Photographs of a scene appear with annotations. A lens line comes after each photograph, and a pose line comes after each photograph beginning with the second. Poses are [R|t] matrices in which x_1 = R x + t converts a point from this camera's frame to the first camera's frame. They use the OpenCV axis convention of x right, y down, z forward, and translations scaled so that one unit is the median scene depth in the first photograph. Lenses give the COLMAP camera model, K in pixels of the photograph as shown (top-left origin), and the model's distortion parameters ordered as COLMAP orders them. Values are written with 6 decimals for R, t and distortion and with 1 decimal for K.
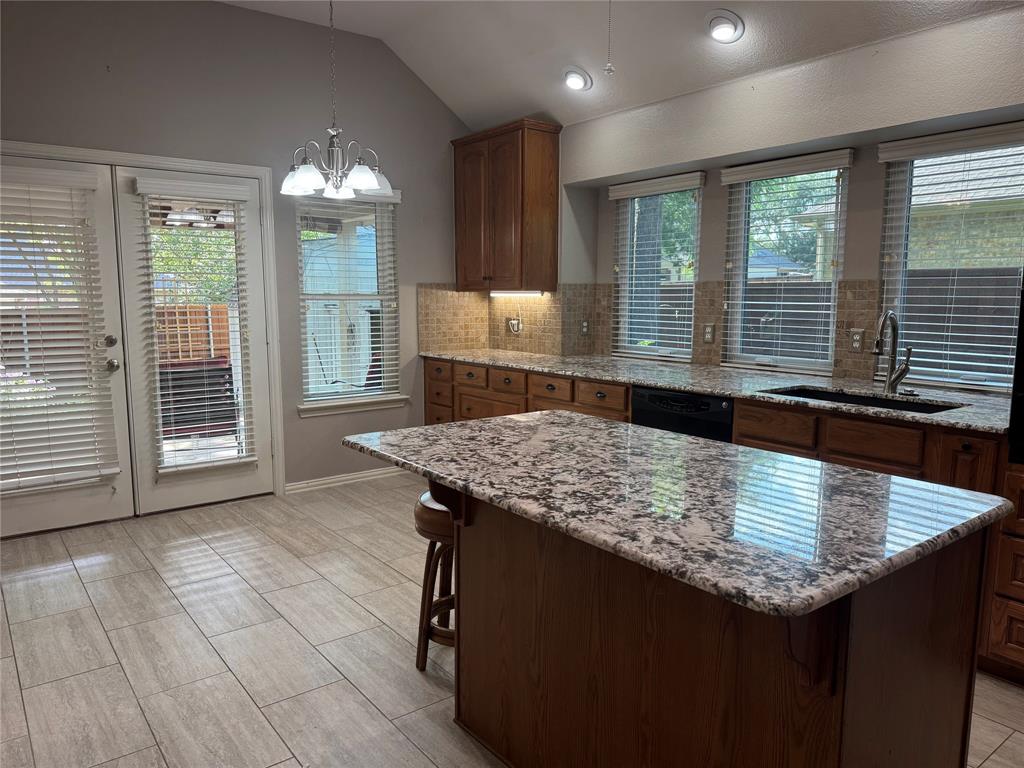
lens RADIAL K [[714.6, 0, 511.5], [0, 714.6, 392.4], [0, 0, 1]] dist [0.059138, -0.078645]
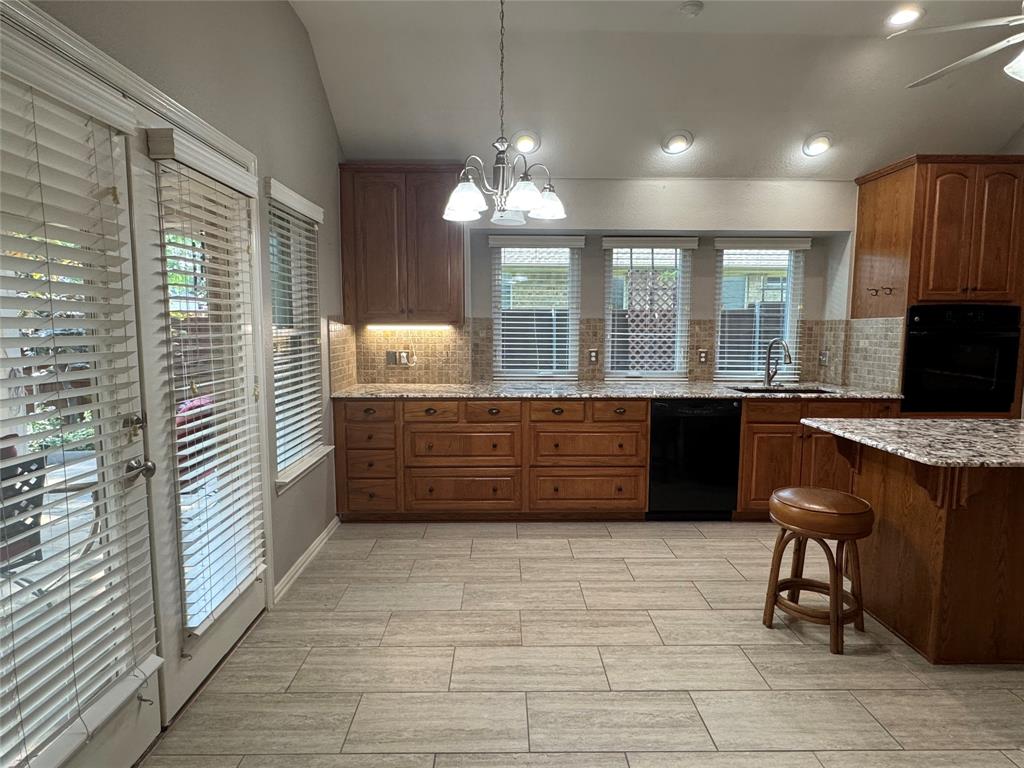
lens RADIAL K [[566.3, 0, 510.7], [0, 566.3, 382.1], [0, 0, 1]] dist [0.000209, -0.002965]
pose [[0.601587, -0.082192, 0.794567, -0.668371], [0.106900, 0.994029, 0.021888, -0.076005], [-0.791622, 0.071772, 0.606782, 0.490490]]
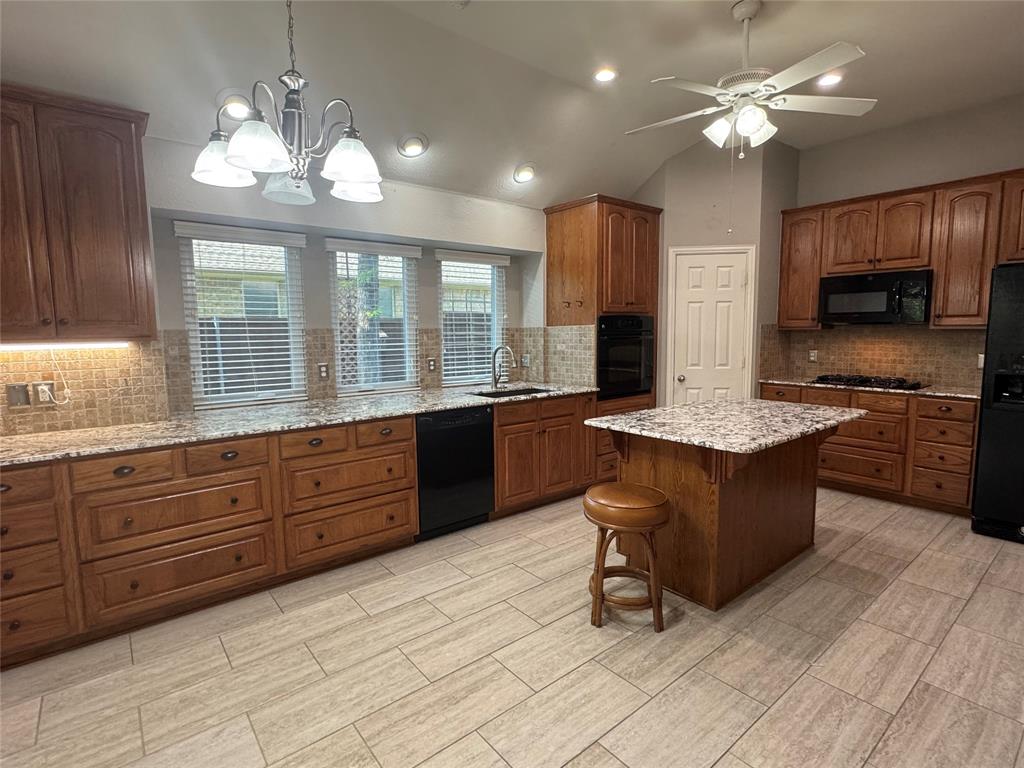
lens RADIAL K [[508.7, 0, 509.9], [0, 508.7, 381.7], [0, 0, 1]] dist [-0.005333, 0.000816]
pose [[-0.018805, -0.106092, 0.994179, -0.575441], [0.146760, 0.983291, 0.107706, -0.113119], [-0.988993, 0.147931, -0.002921, 0.708432]]
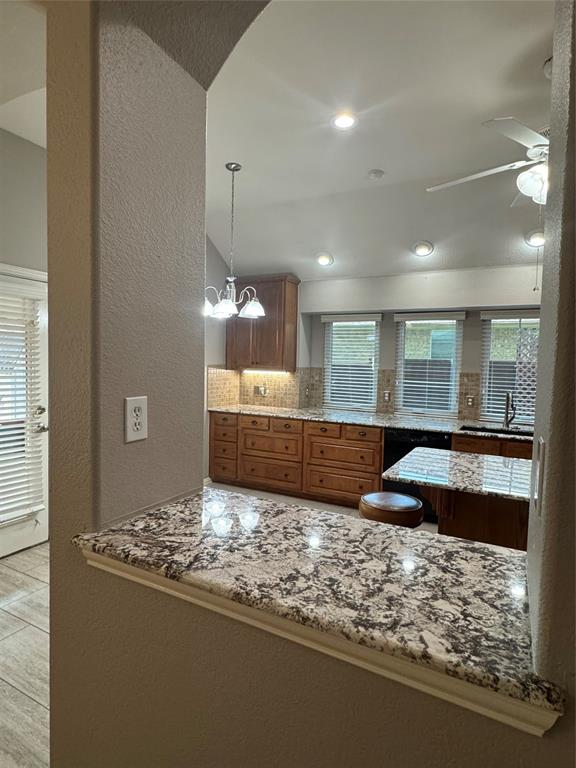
lens RADIAL K [[424.8, 0, 292.4], [0, 424.8, 385.4], [0, 0, 1]] dist [0.000209, -0.002965]
pose [[0.909579, -0.002557, 0.415522, -0.426815], [0.033638, 0.997152, -0.067497, -0.044618], [-0.414166, 0.075371, 0.907075, 0.078594]]
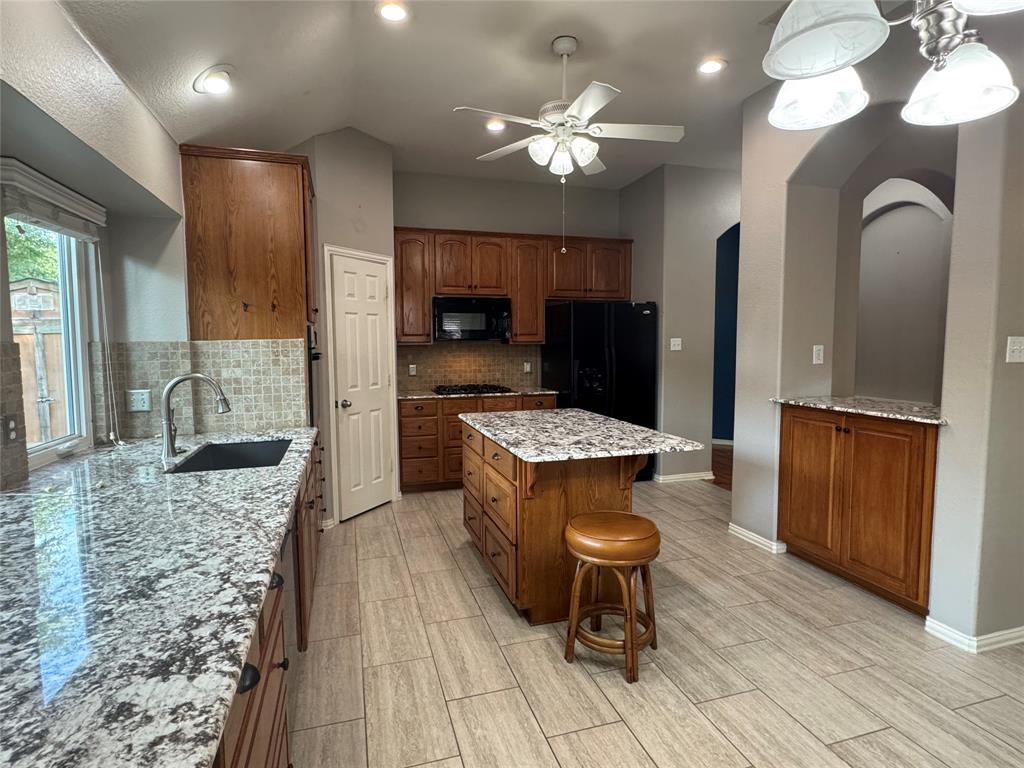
lens RADIAL K [[540.4, 0, 509.3], [0, 540.4, 381.1], [0, 0, 1]] dist [-0.001196, 0.003070]
pose [[-0.933347, -0.024888, 0.358113, -0.128970], [0.051833, 0.977796, 0.203046, -0.167617], [-0.355215, 0.208074, -0.911333, 1.098873]]
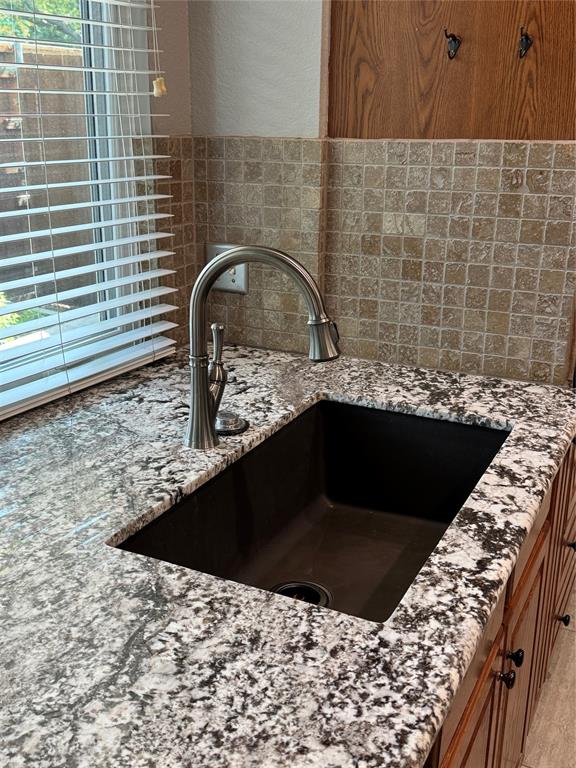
lens RADIAL K [[852.1, 0, 285.7], [0, 852.1, 384.9], [0, 0, 1]] dist [0.074889, 0.000000]
pose [[-0.424940, -0.295637, 0.855585, 0.072713], [0.111617, 0.920841, 0.373622, -0.151476], [-0.898314, 0.254264, -0.358304, 0.827530]]
